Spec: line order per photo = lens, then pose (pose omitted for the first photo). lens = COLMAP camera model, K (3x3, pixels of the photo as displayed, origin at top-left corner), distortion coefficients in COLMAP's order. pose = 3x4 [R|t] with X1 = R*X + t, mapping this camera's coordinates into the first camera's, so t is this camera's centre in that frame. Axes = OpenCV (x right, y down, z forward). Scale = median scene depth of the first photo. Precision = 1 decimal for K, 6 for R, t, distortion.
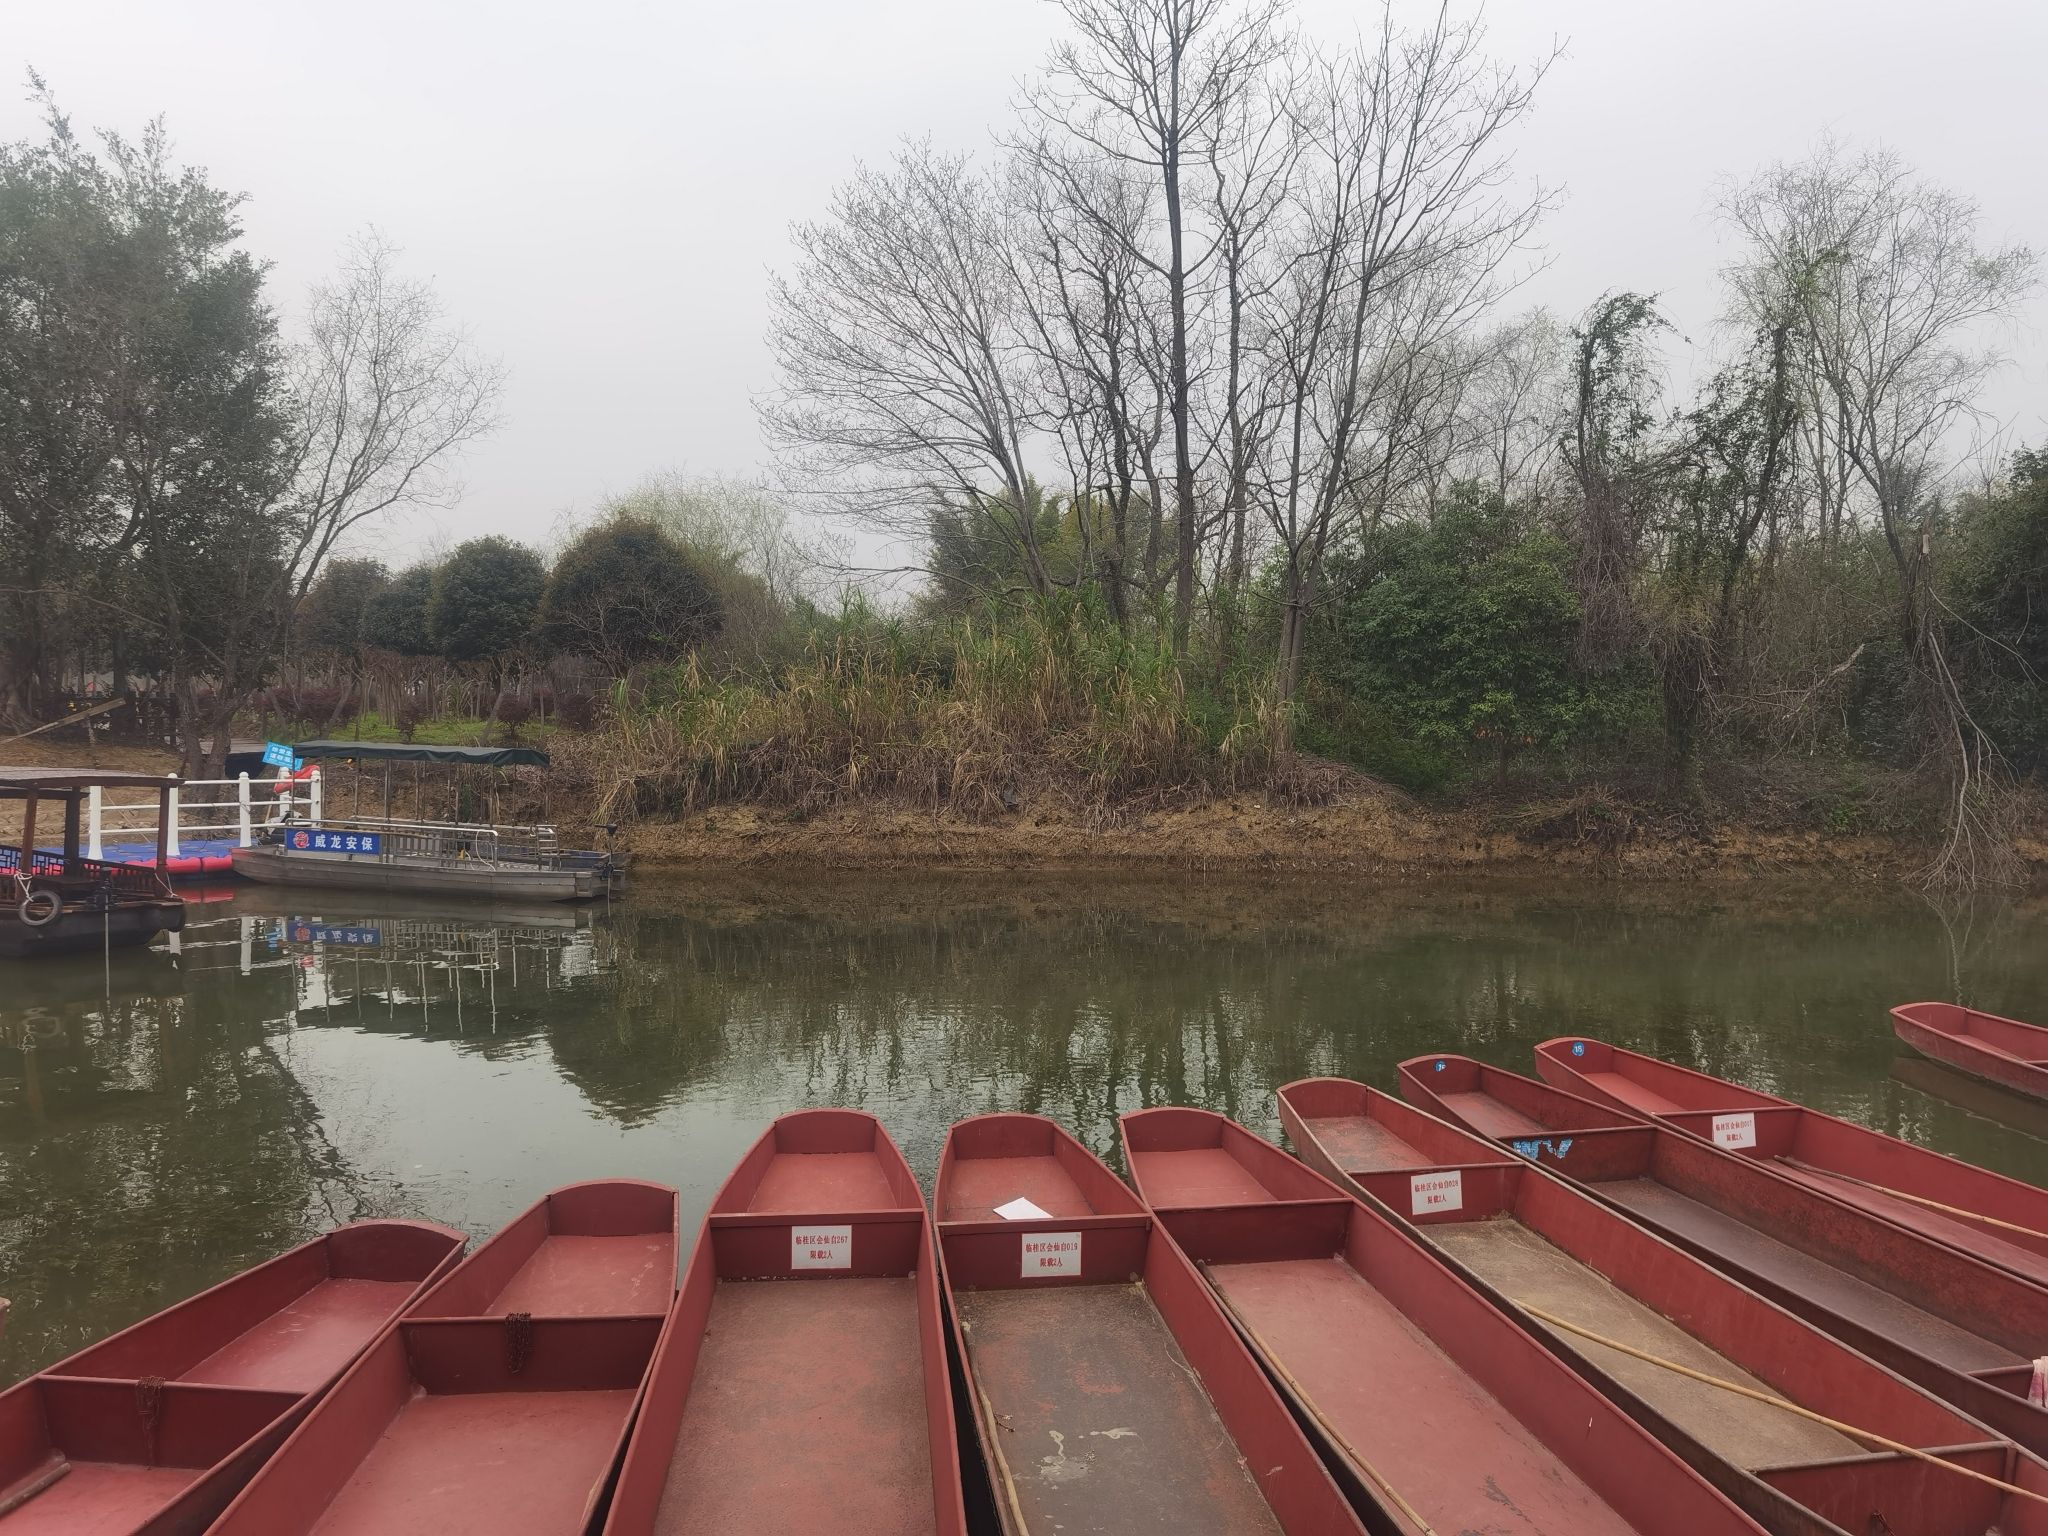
lens RADIAL K [[1608.3, 0, 1028.6], [0, 1608.3, 757.1], [0, 0, 1]] dist [0.011961, 0.002142]
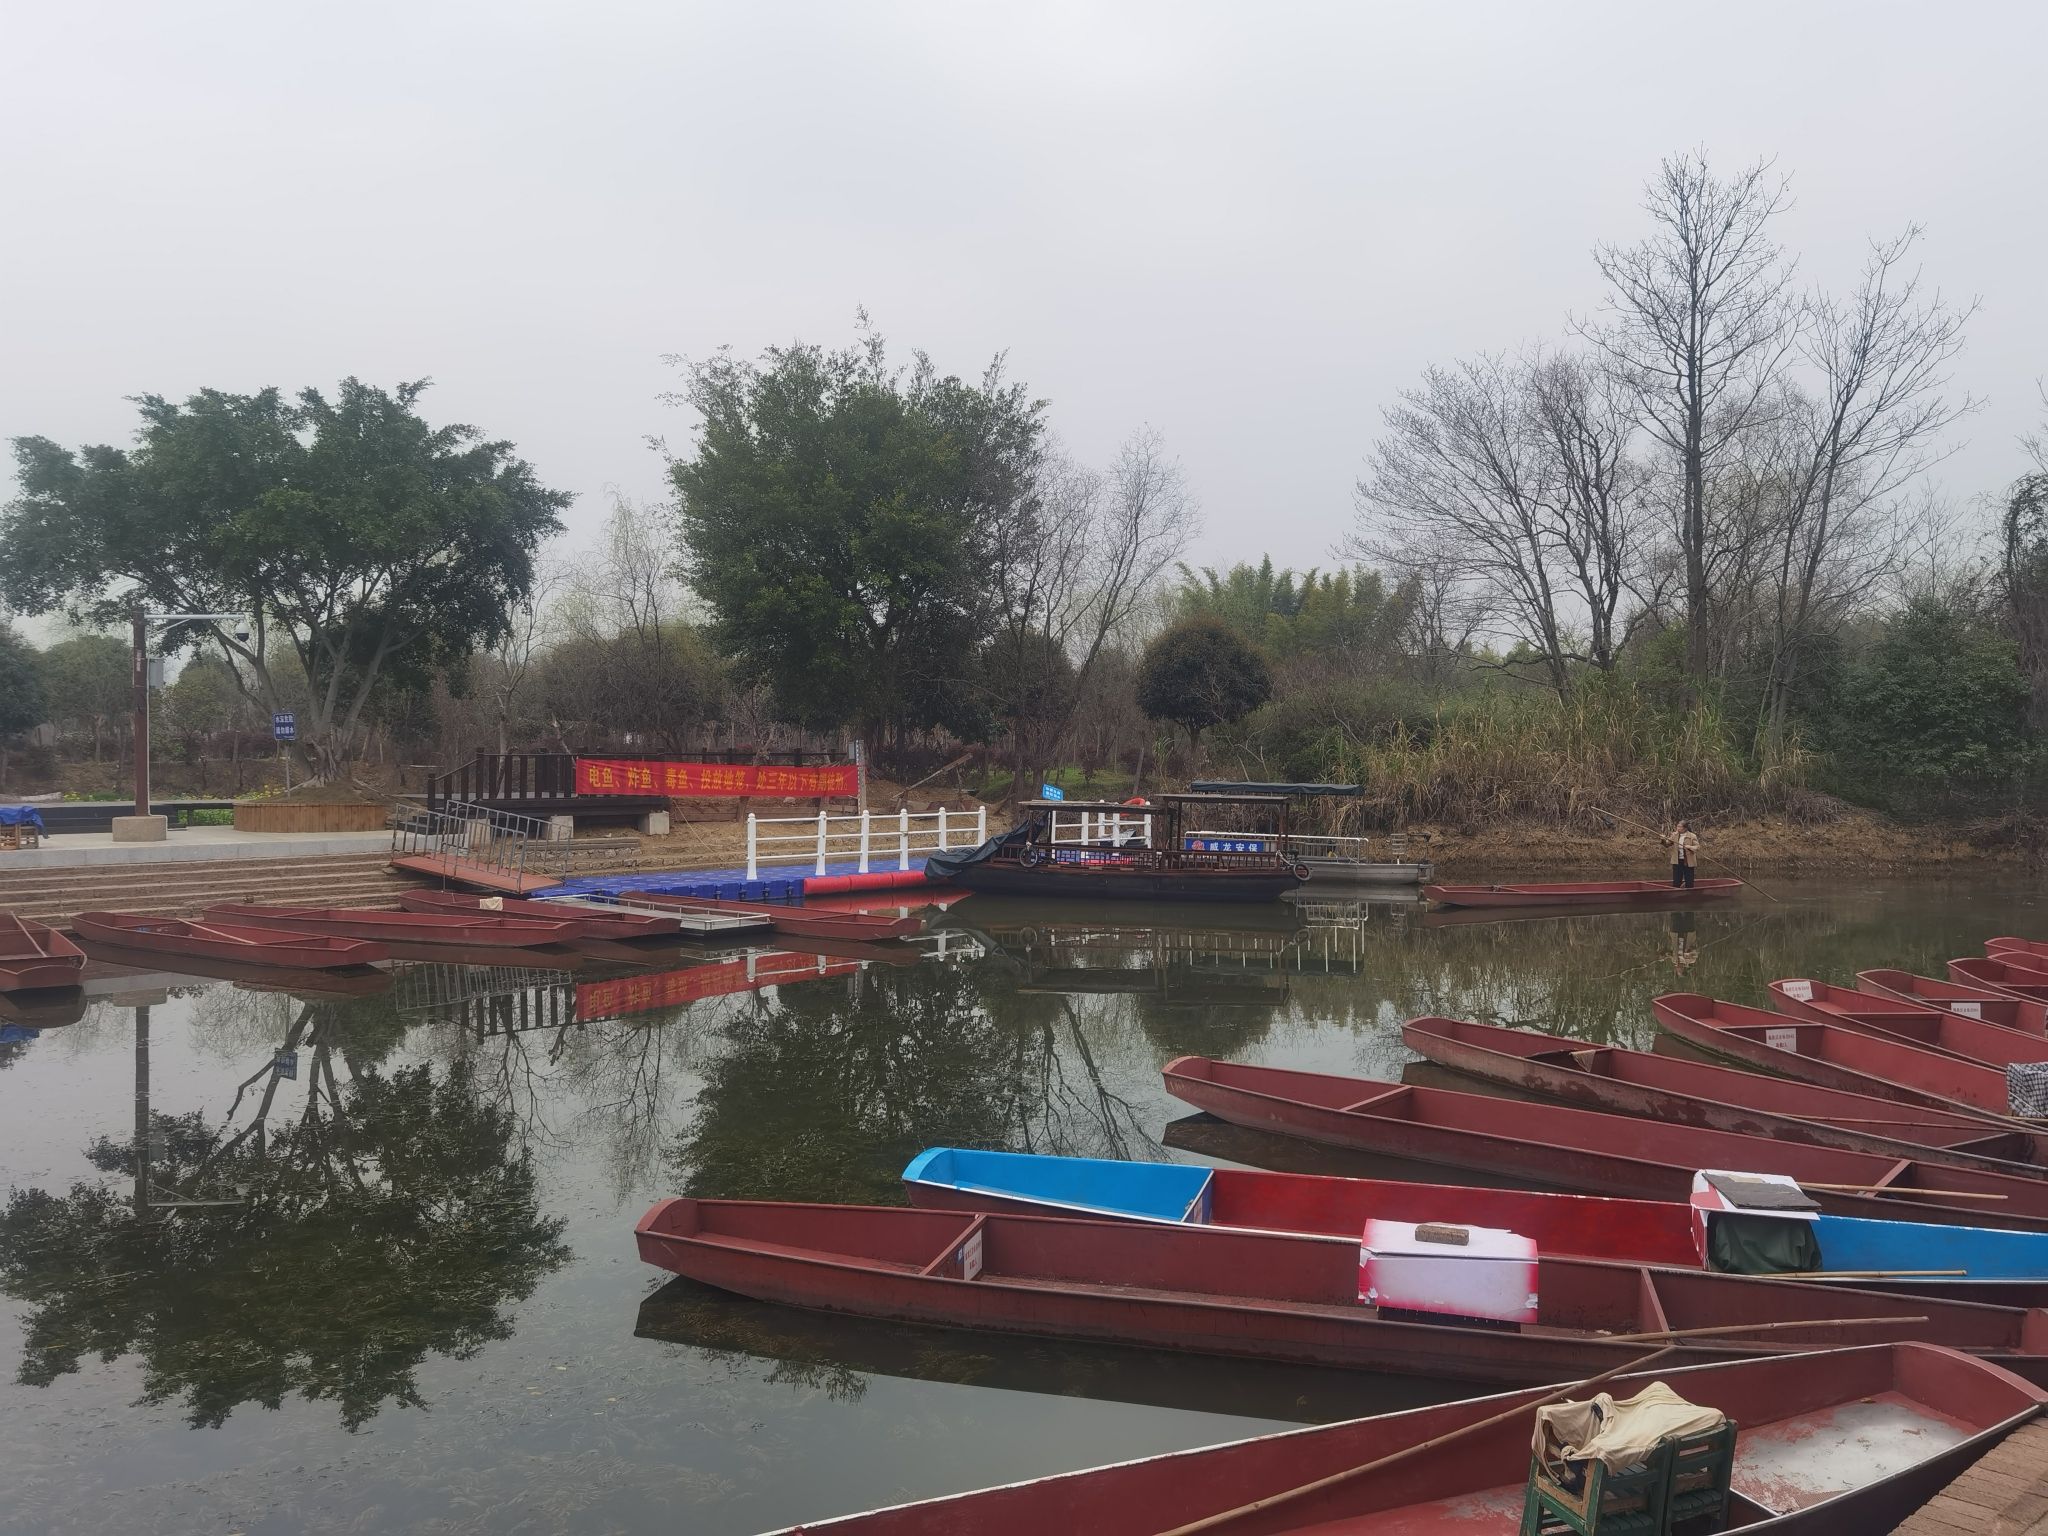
lens RADIAL K [[1608.3, 0, 1019.5], [0, 1608.3, 777.7], [0, 0, 1]] dist [0.011961, 0.002142]
pose [[0.999870, -0.005160, 0.015278, -0.568666], [0.005499, 0.999737, -0.022256, 0.017811], [-0.015159, 0.022337, 0.999636, -0.442681]]
